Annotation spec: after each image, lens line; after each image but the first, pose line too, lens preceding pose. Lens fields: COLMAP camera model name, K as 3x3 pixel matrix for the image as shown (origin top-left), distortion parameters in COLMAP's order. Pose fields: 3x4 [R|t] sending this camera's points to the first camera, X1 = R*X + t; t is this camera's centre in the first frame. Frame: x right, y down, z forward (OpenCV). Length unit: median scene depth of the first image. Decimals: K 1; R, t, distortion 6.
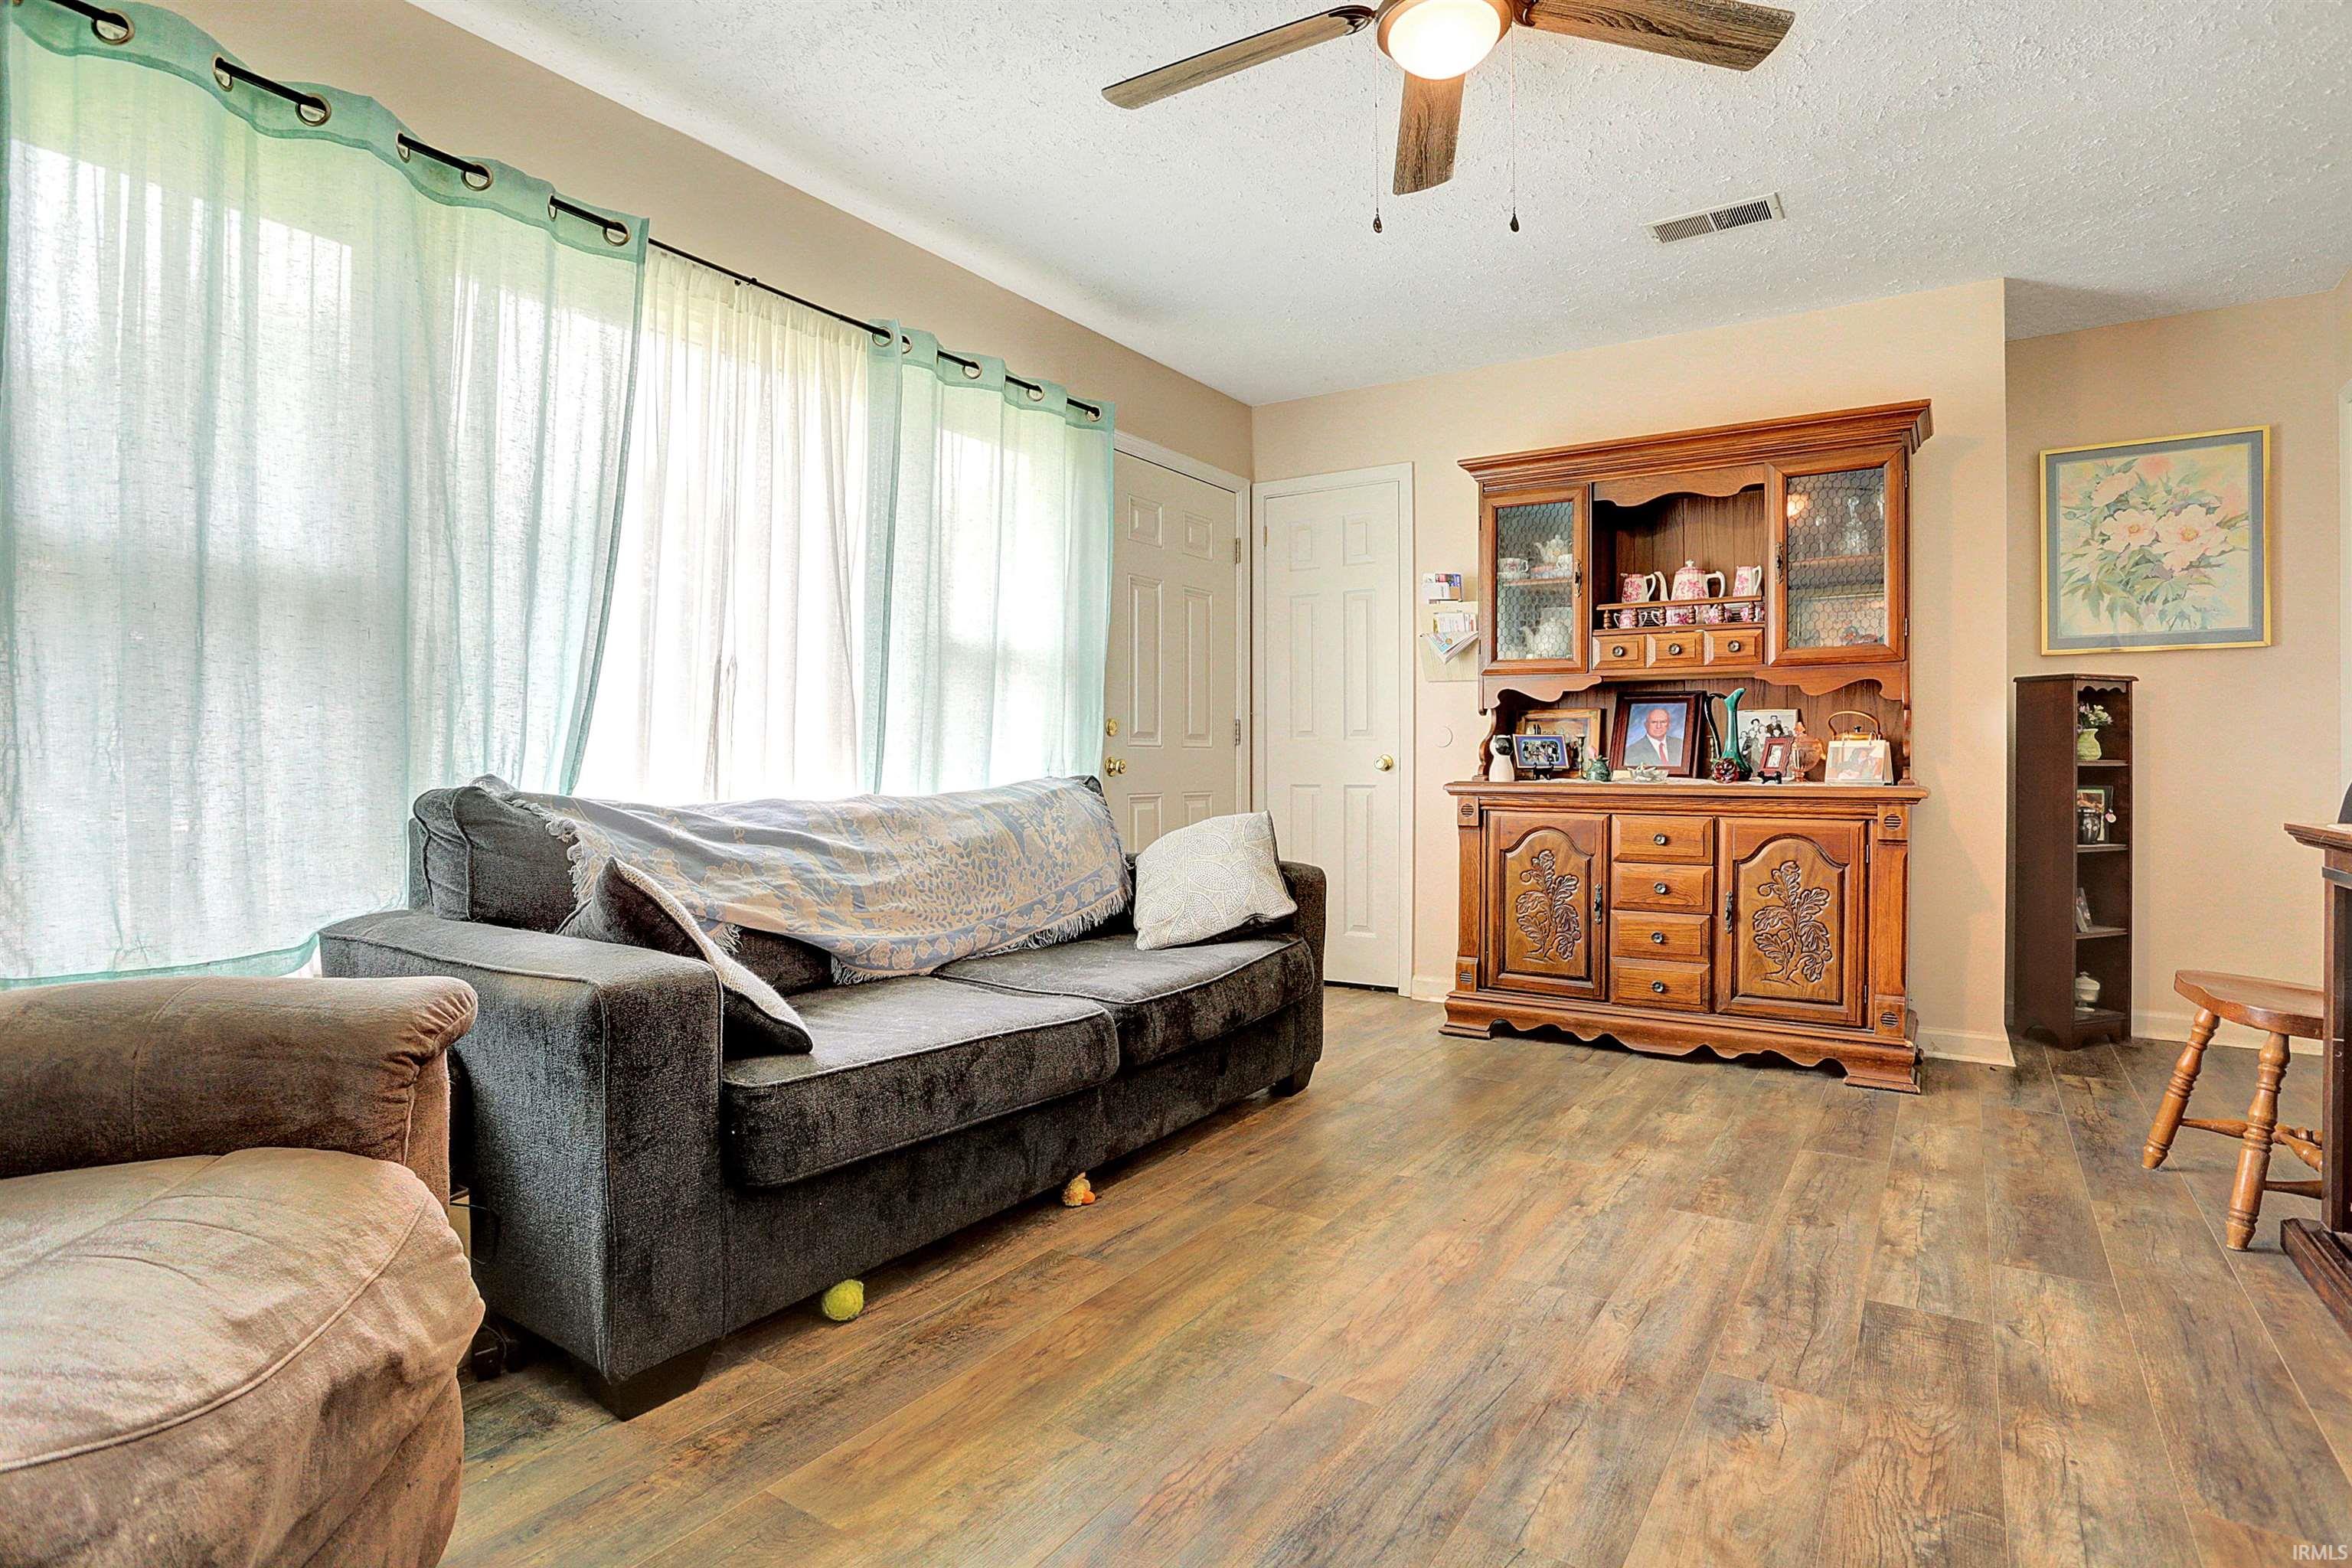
lens RADIAL K [[1202.6, 0, 1194.3], [0, 1202.6, 777.7], [0, 0, 1]] dist [-0.038502, 0.005516]
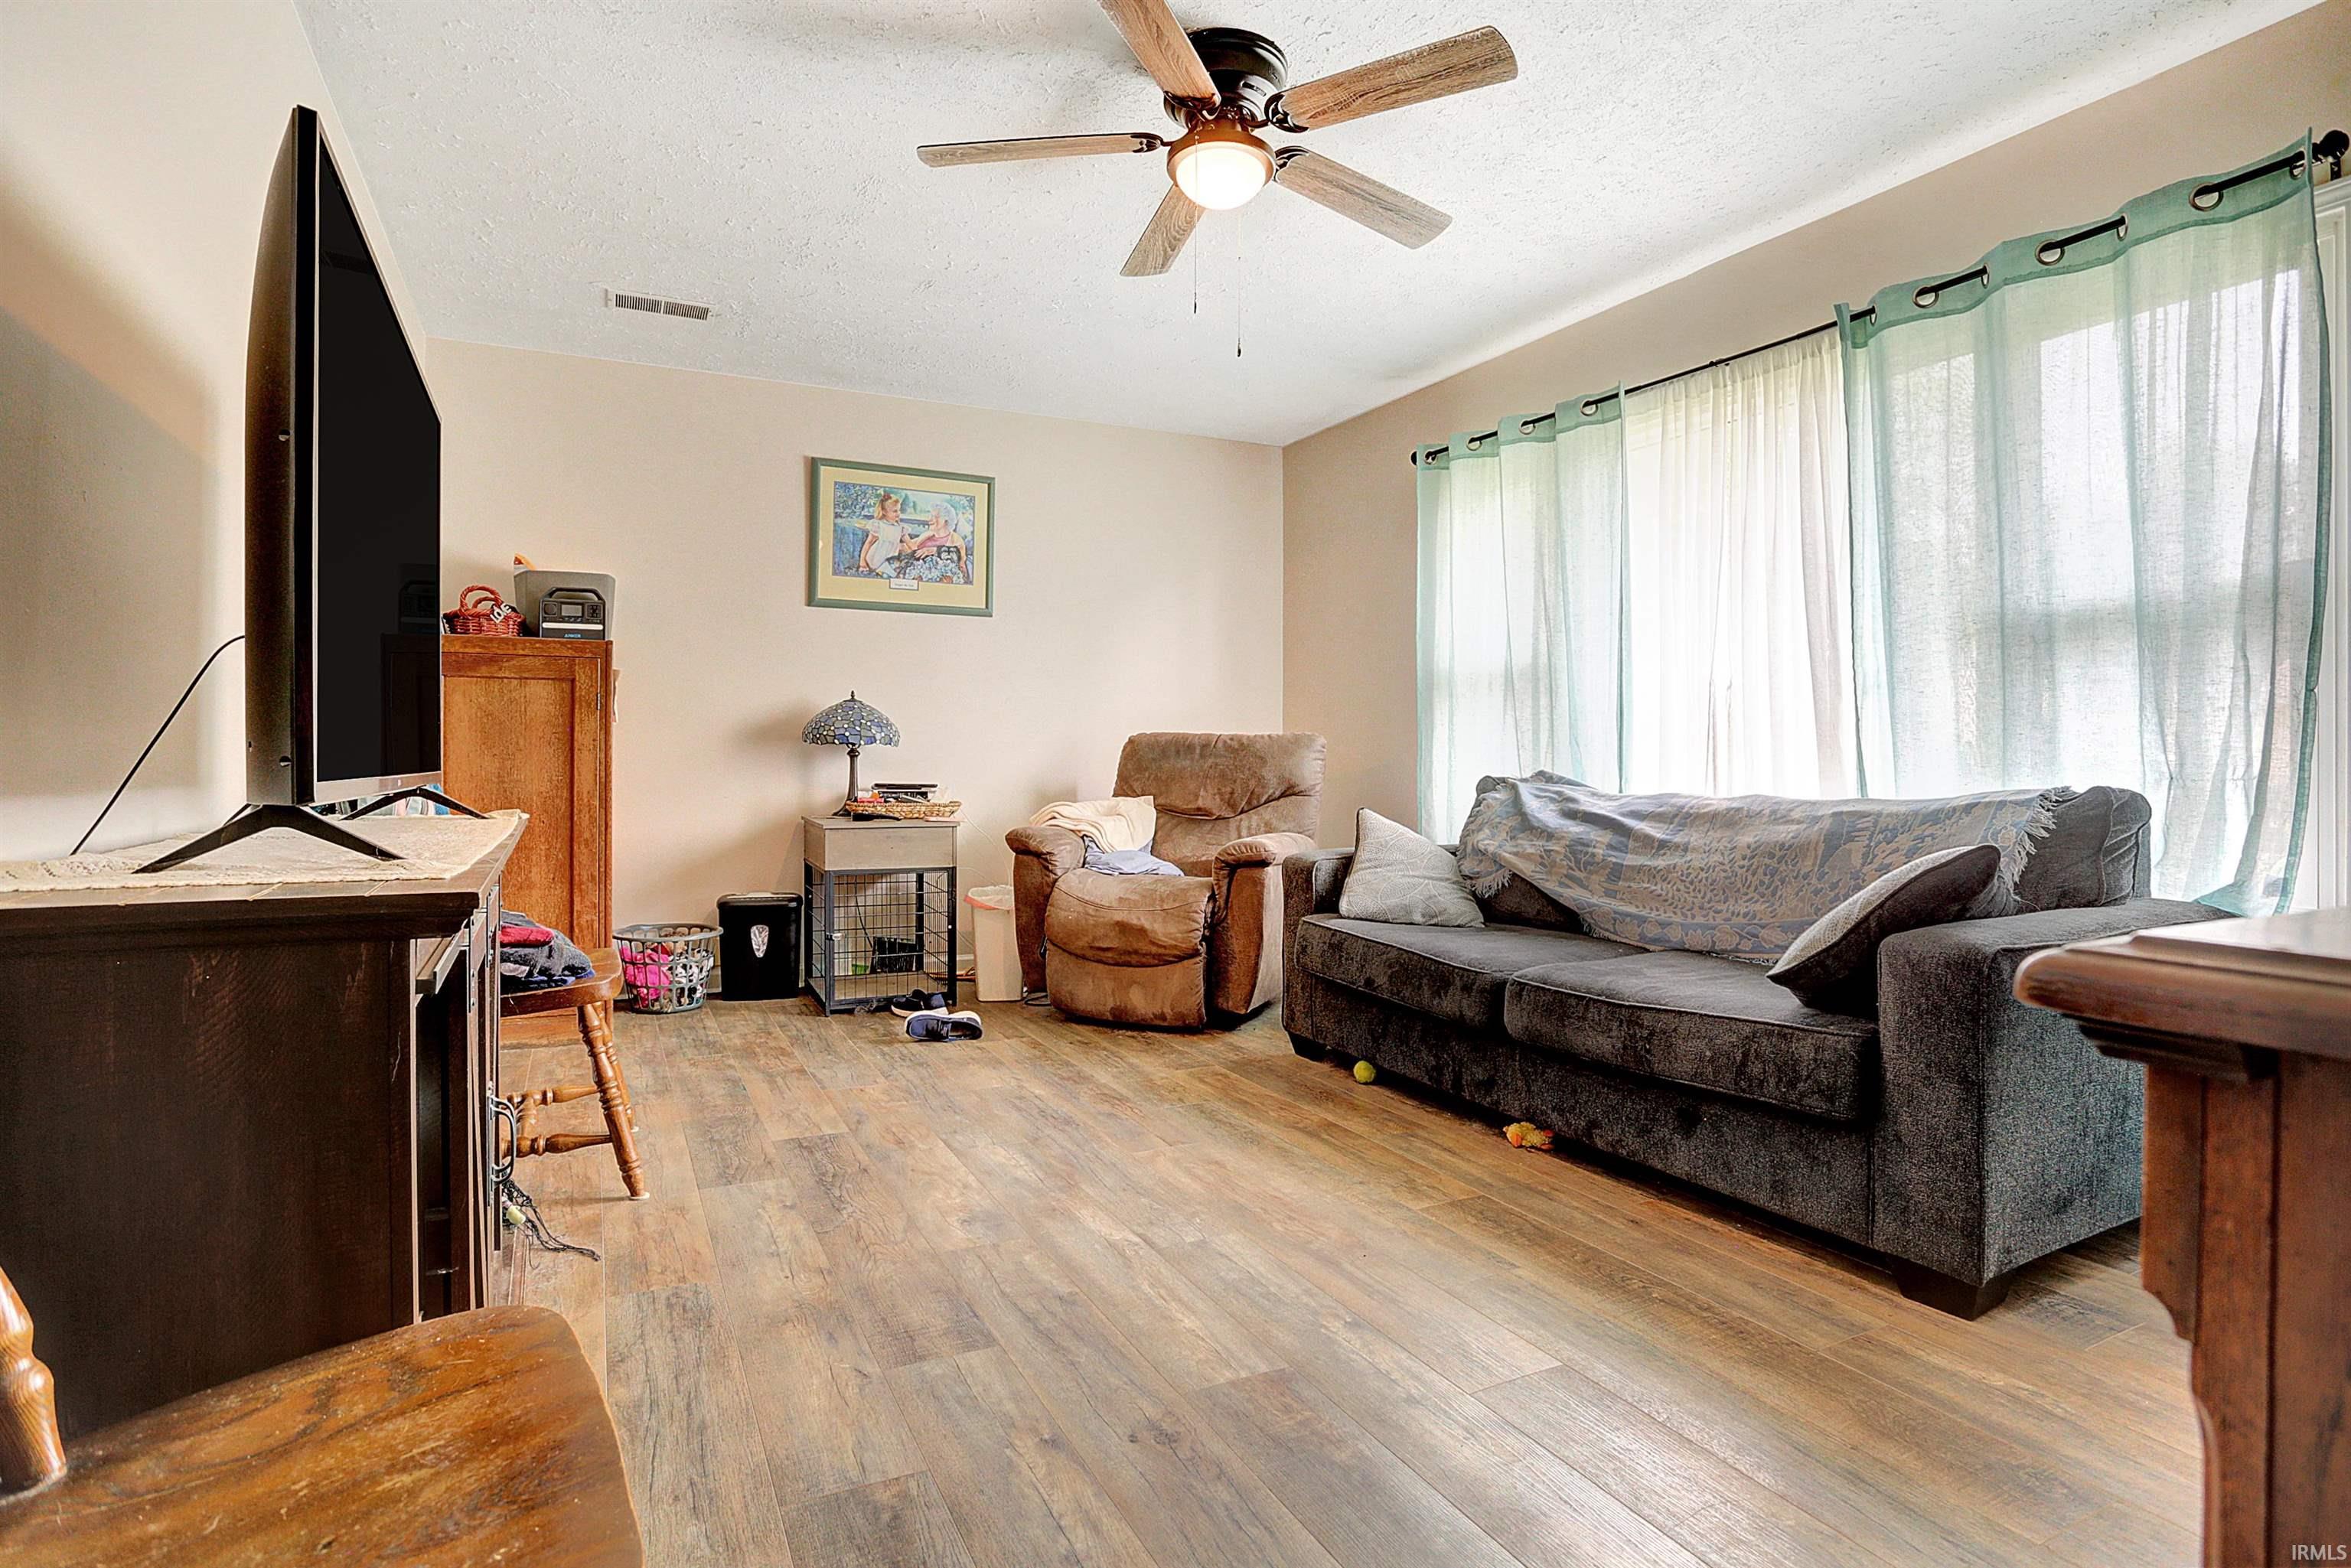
lens RADIAL K [[1202.0, 0, 1186.7], [0, 1202.0, 765.9], [0, 0, 1]] dist [-0.038502, 0.005516]
pose [[-0.513566, 0.002177, -0.858047, 1.304069], [-0.006481, 0.999958, 0.006416, -0.020591], [0.858026, 0.008856, -0.513530, 1.613822]]
